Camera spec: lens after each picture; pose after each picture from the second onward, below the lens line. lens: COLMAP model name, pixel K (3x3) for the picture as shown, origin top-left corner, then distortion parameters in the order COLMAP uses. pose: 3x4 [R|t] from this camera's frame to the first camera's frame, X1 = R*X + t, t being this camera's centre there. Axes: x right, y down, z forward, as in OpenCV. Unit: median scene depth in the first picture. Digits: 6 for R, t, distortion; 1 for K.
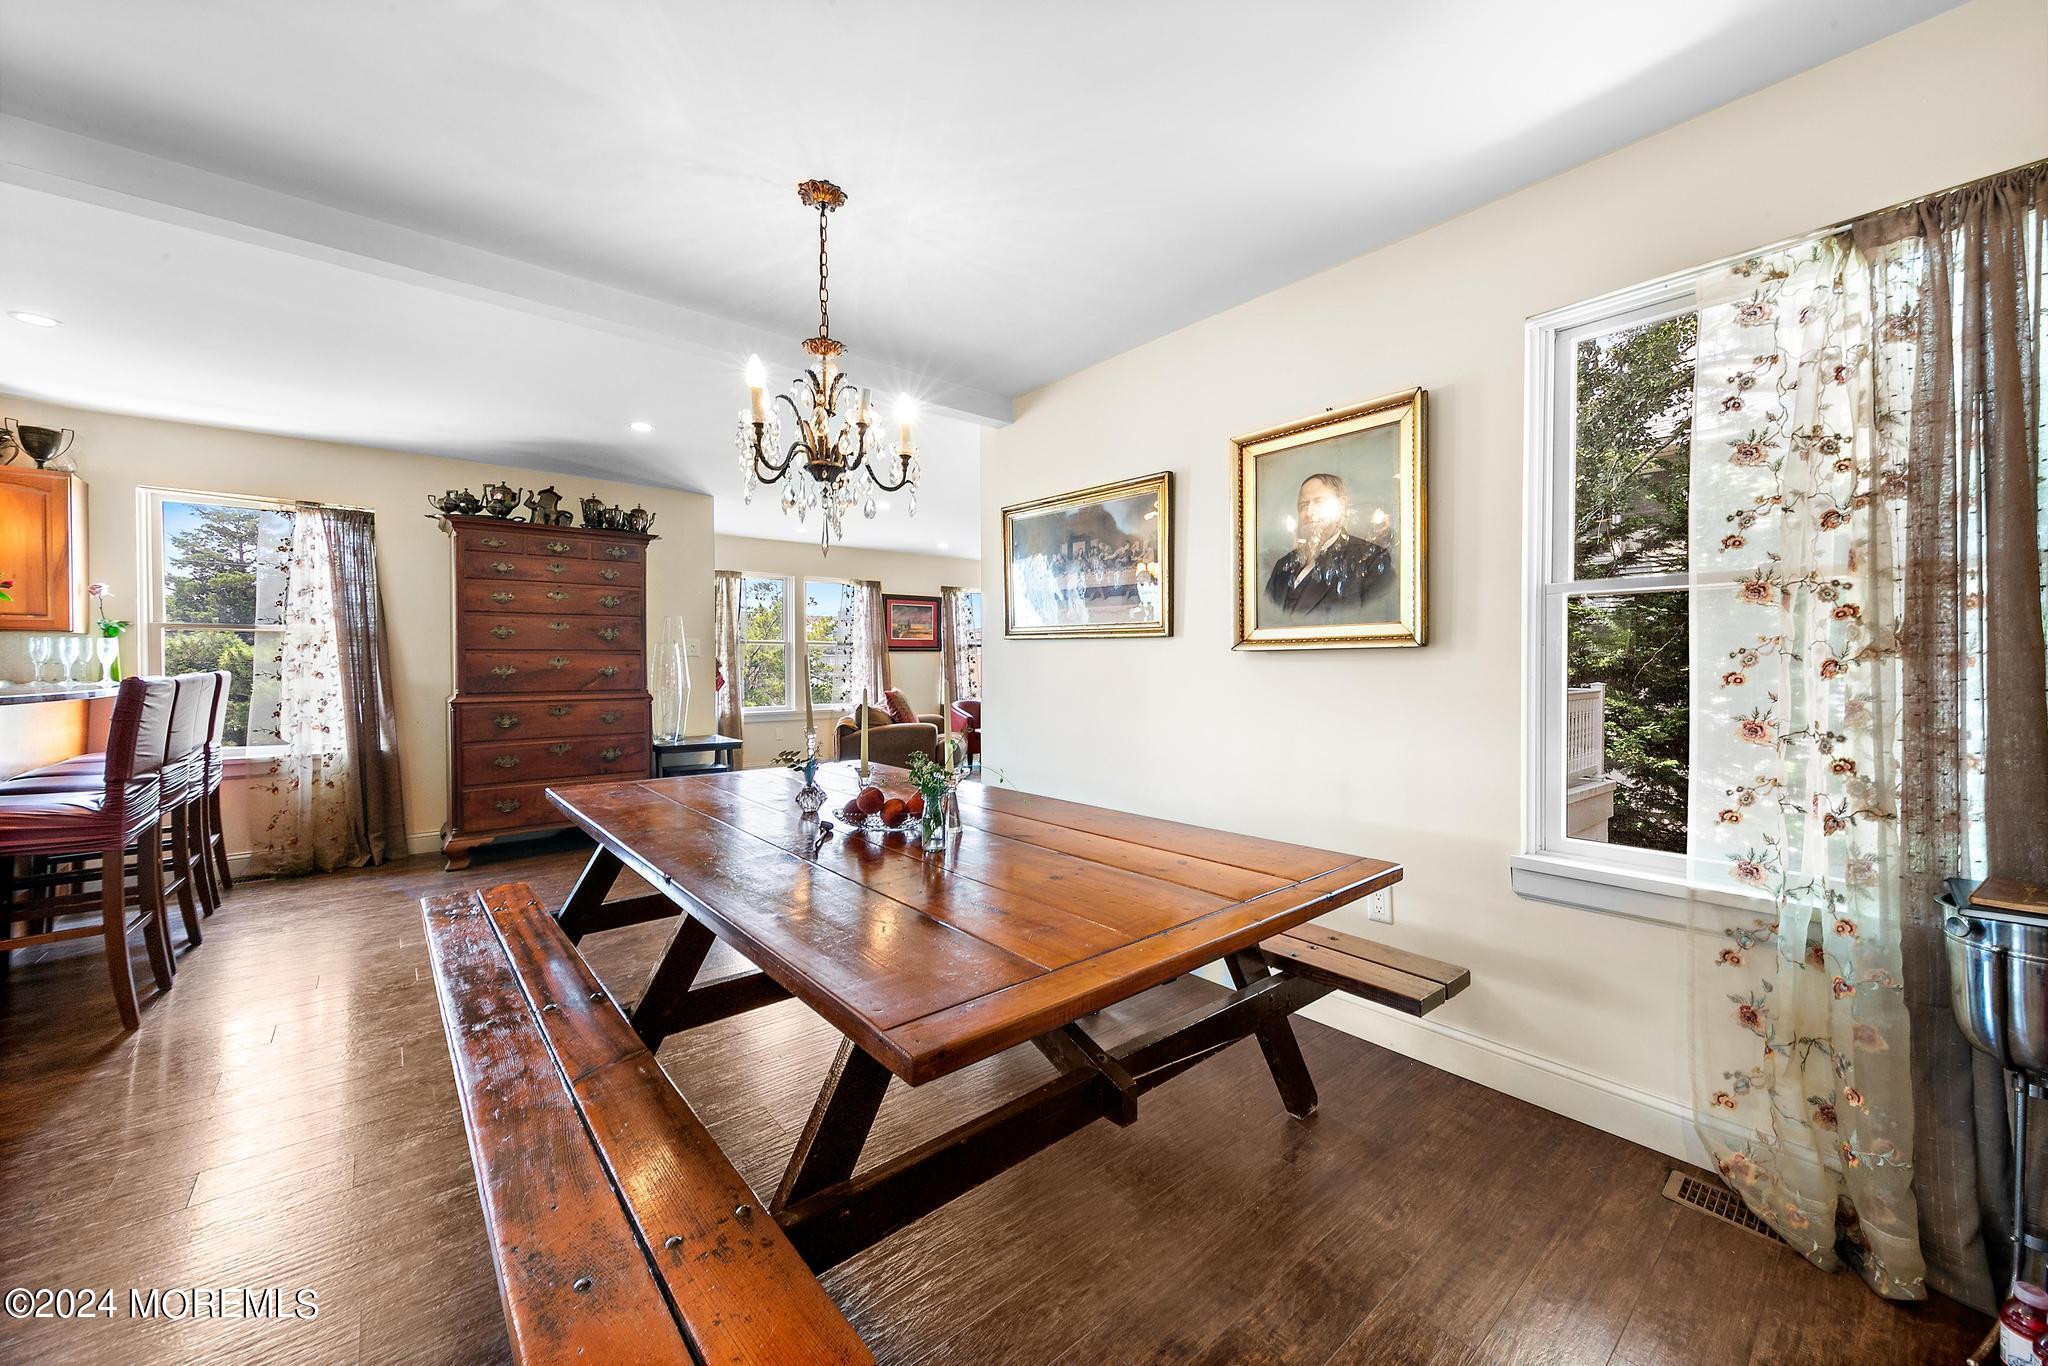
lens RADIAL K [[763.7, 0, 1030.4], [0, 763.7, 669.6], [0, 0, 1]] dist [0.001999, 0.000219]
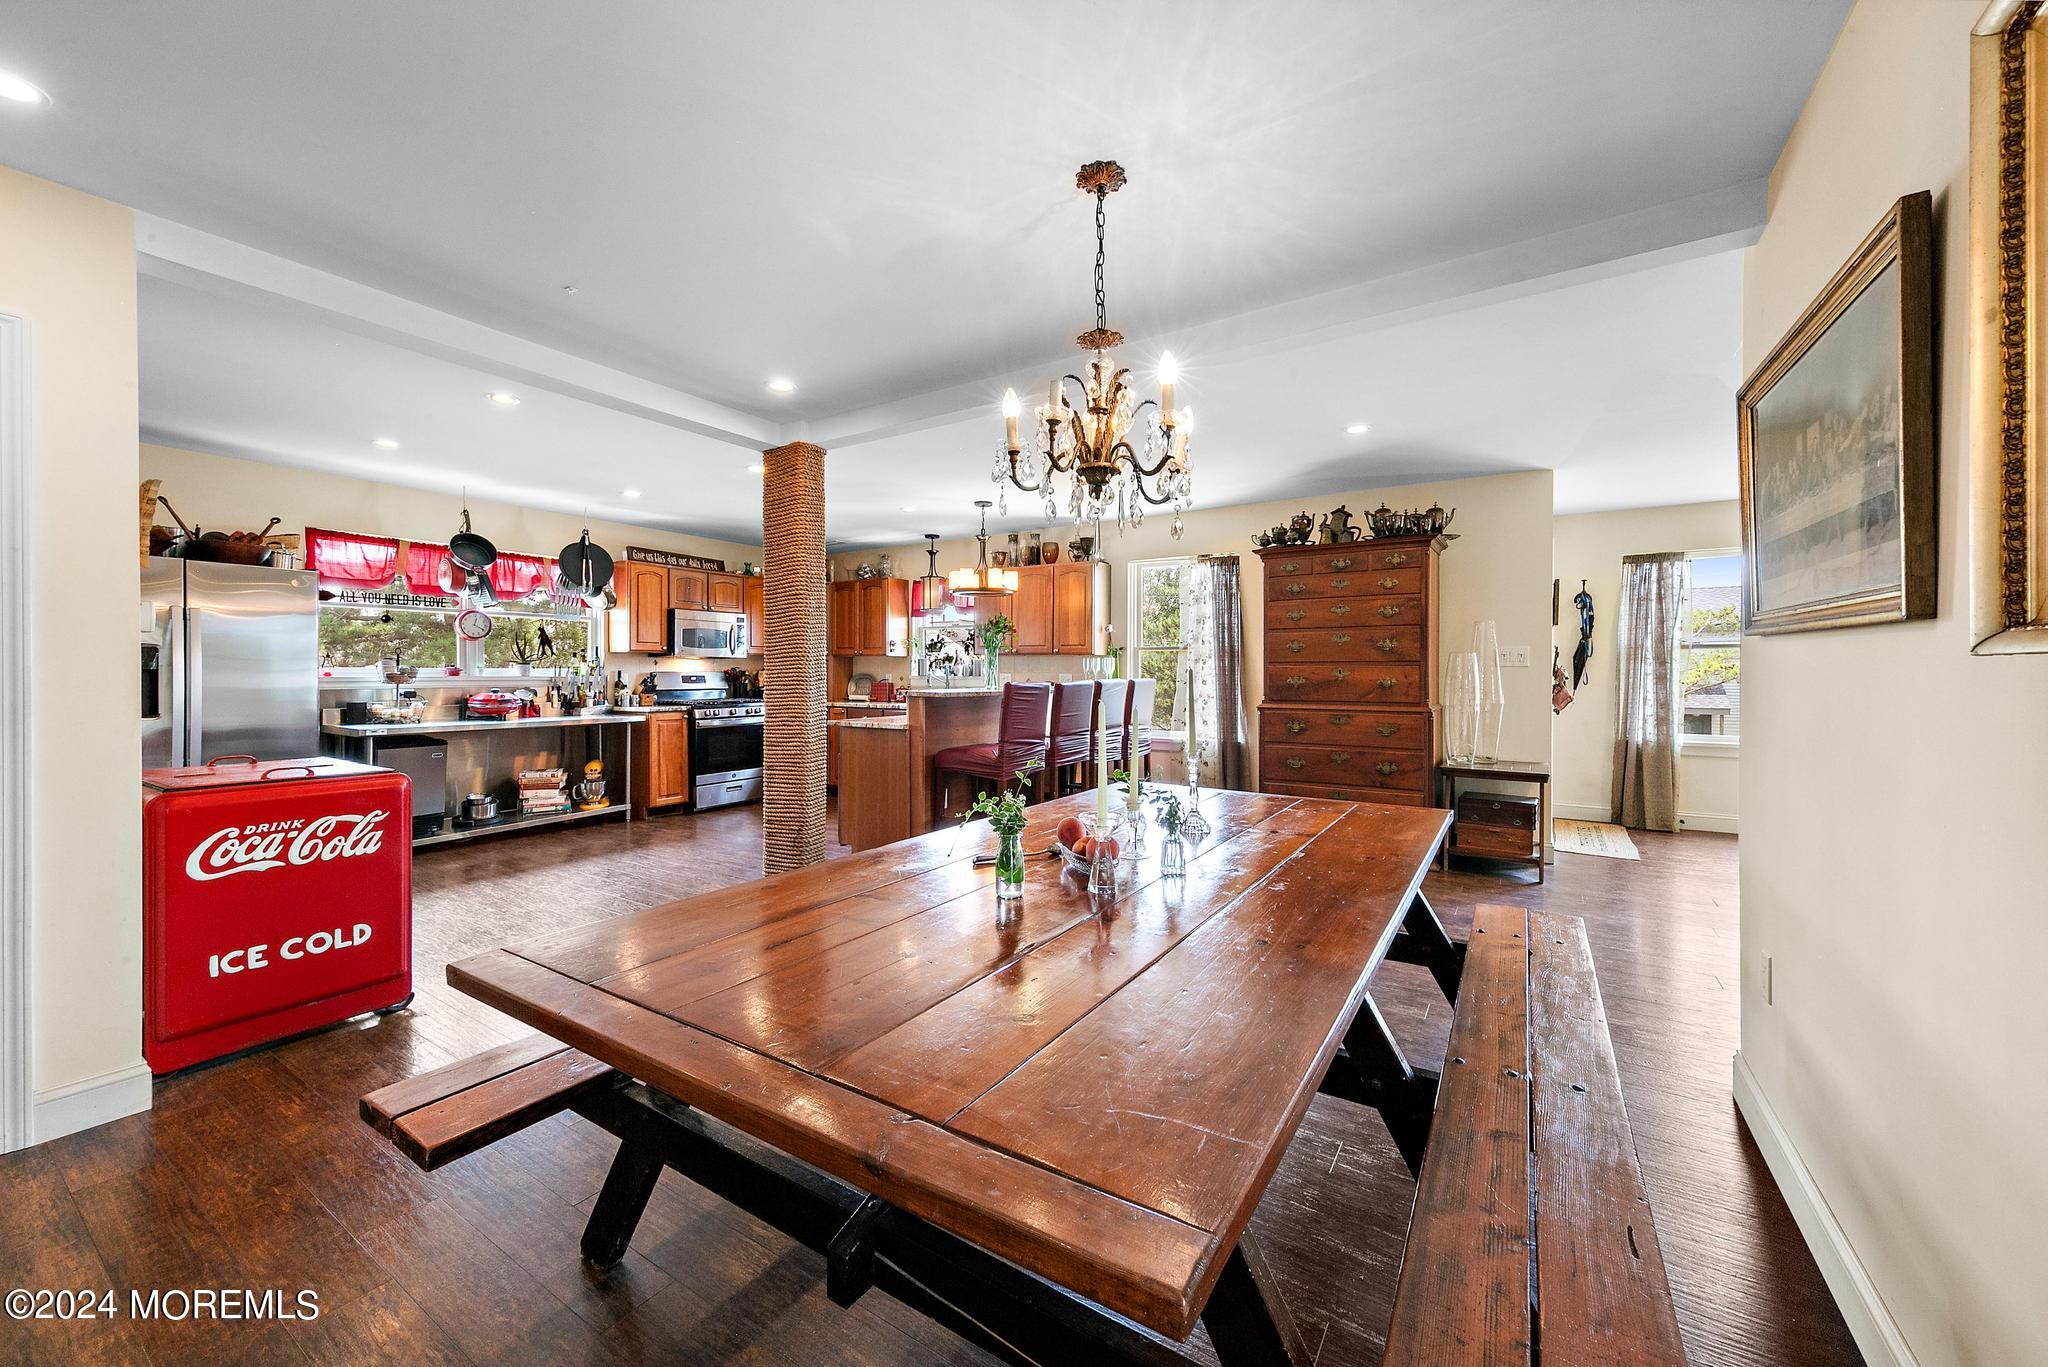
lens RADIAL K [[776.1, 0, 1027.2], [0, 776.1, 676.1], [0, 0, 1]] dist [0.002941, 0.000159]
pose [[0.292287, 0.008276, -0.956295, 0.261653], [-0.009408, 0.999939, 0.005778, -0.007875], [0.956284, 0.007308, 0.292347, 0.272904]]
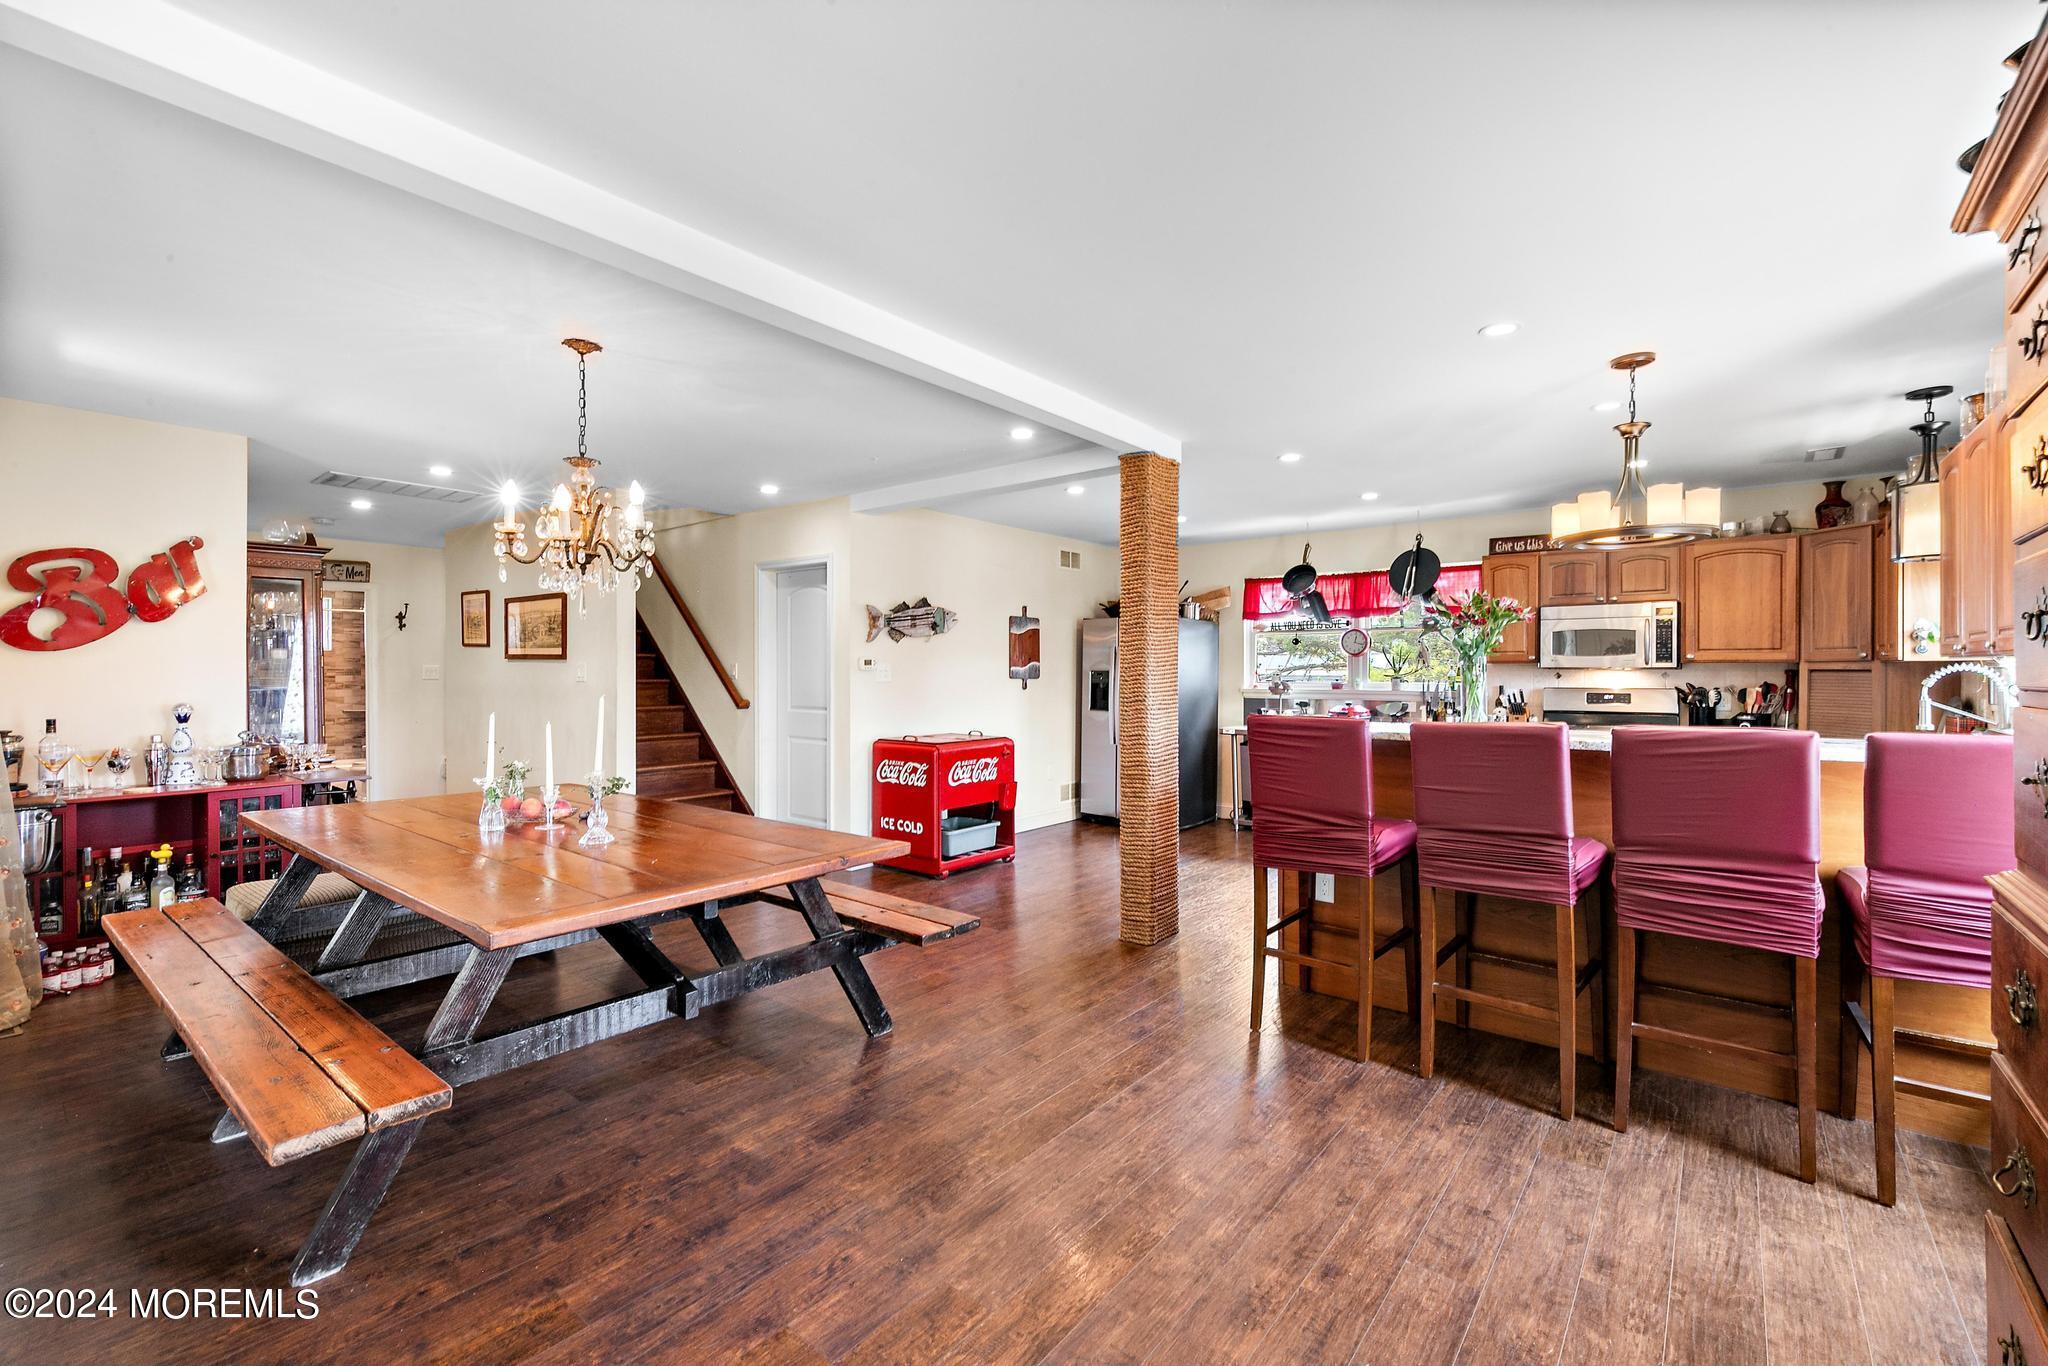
lens RADIAL K [[865.9, 0, 1028.5], [0, 865.9, 674.7], [0, 0, 1]] dist [-0.001444, 0.000050]
pose [[-0.981911, 0.001420, -0.189335, -0.315867], [-0.000355, 0.999956, 0.009339, -0.030706], [0.189340, 0.009237, -0.981868, 1.114852]]
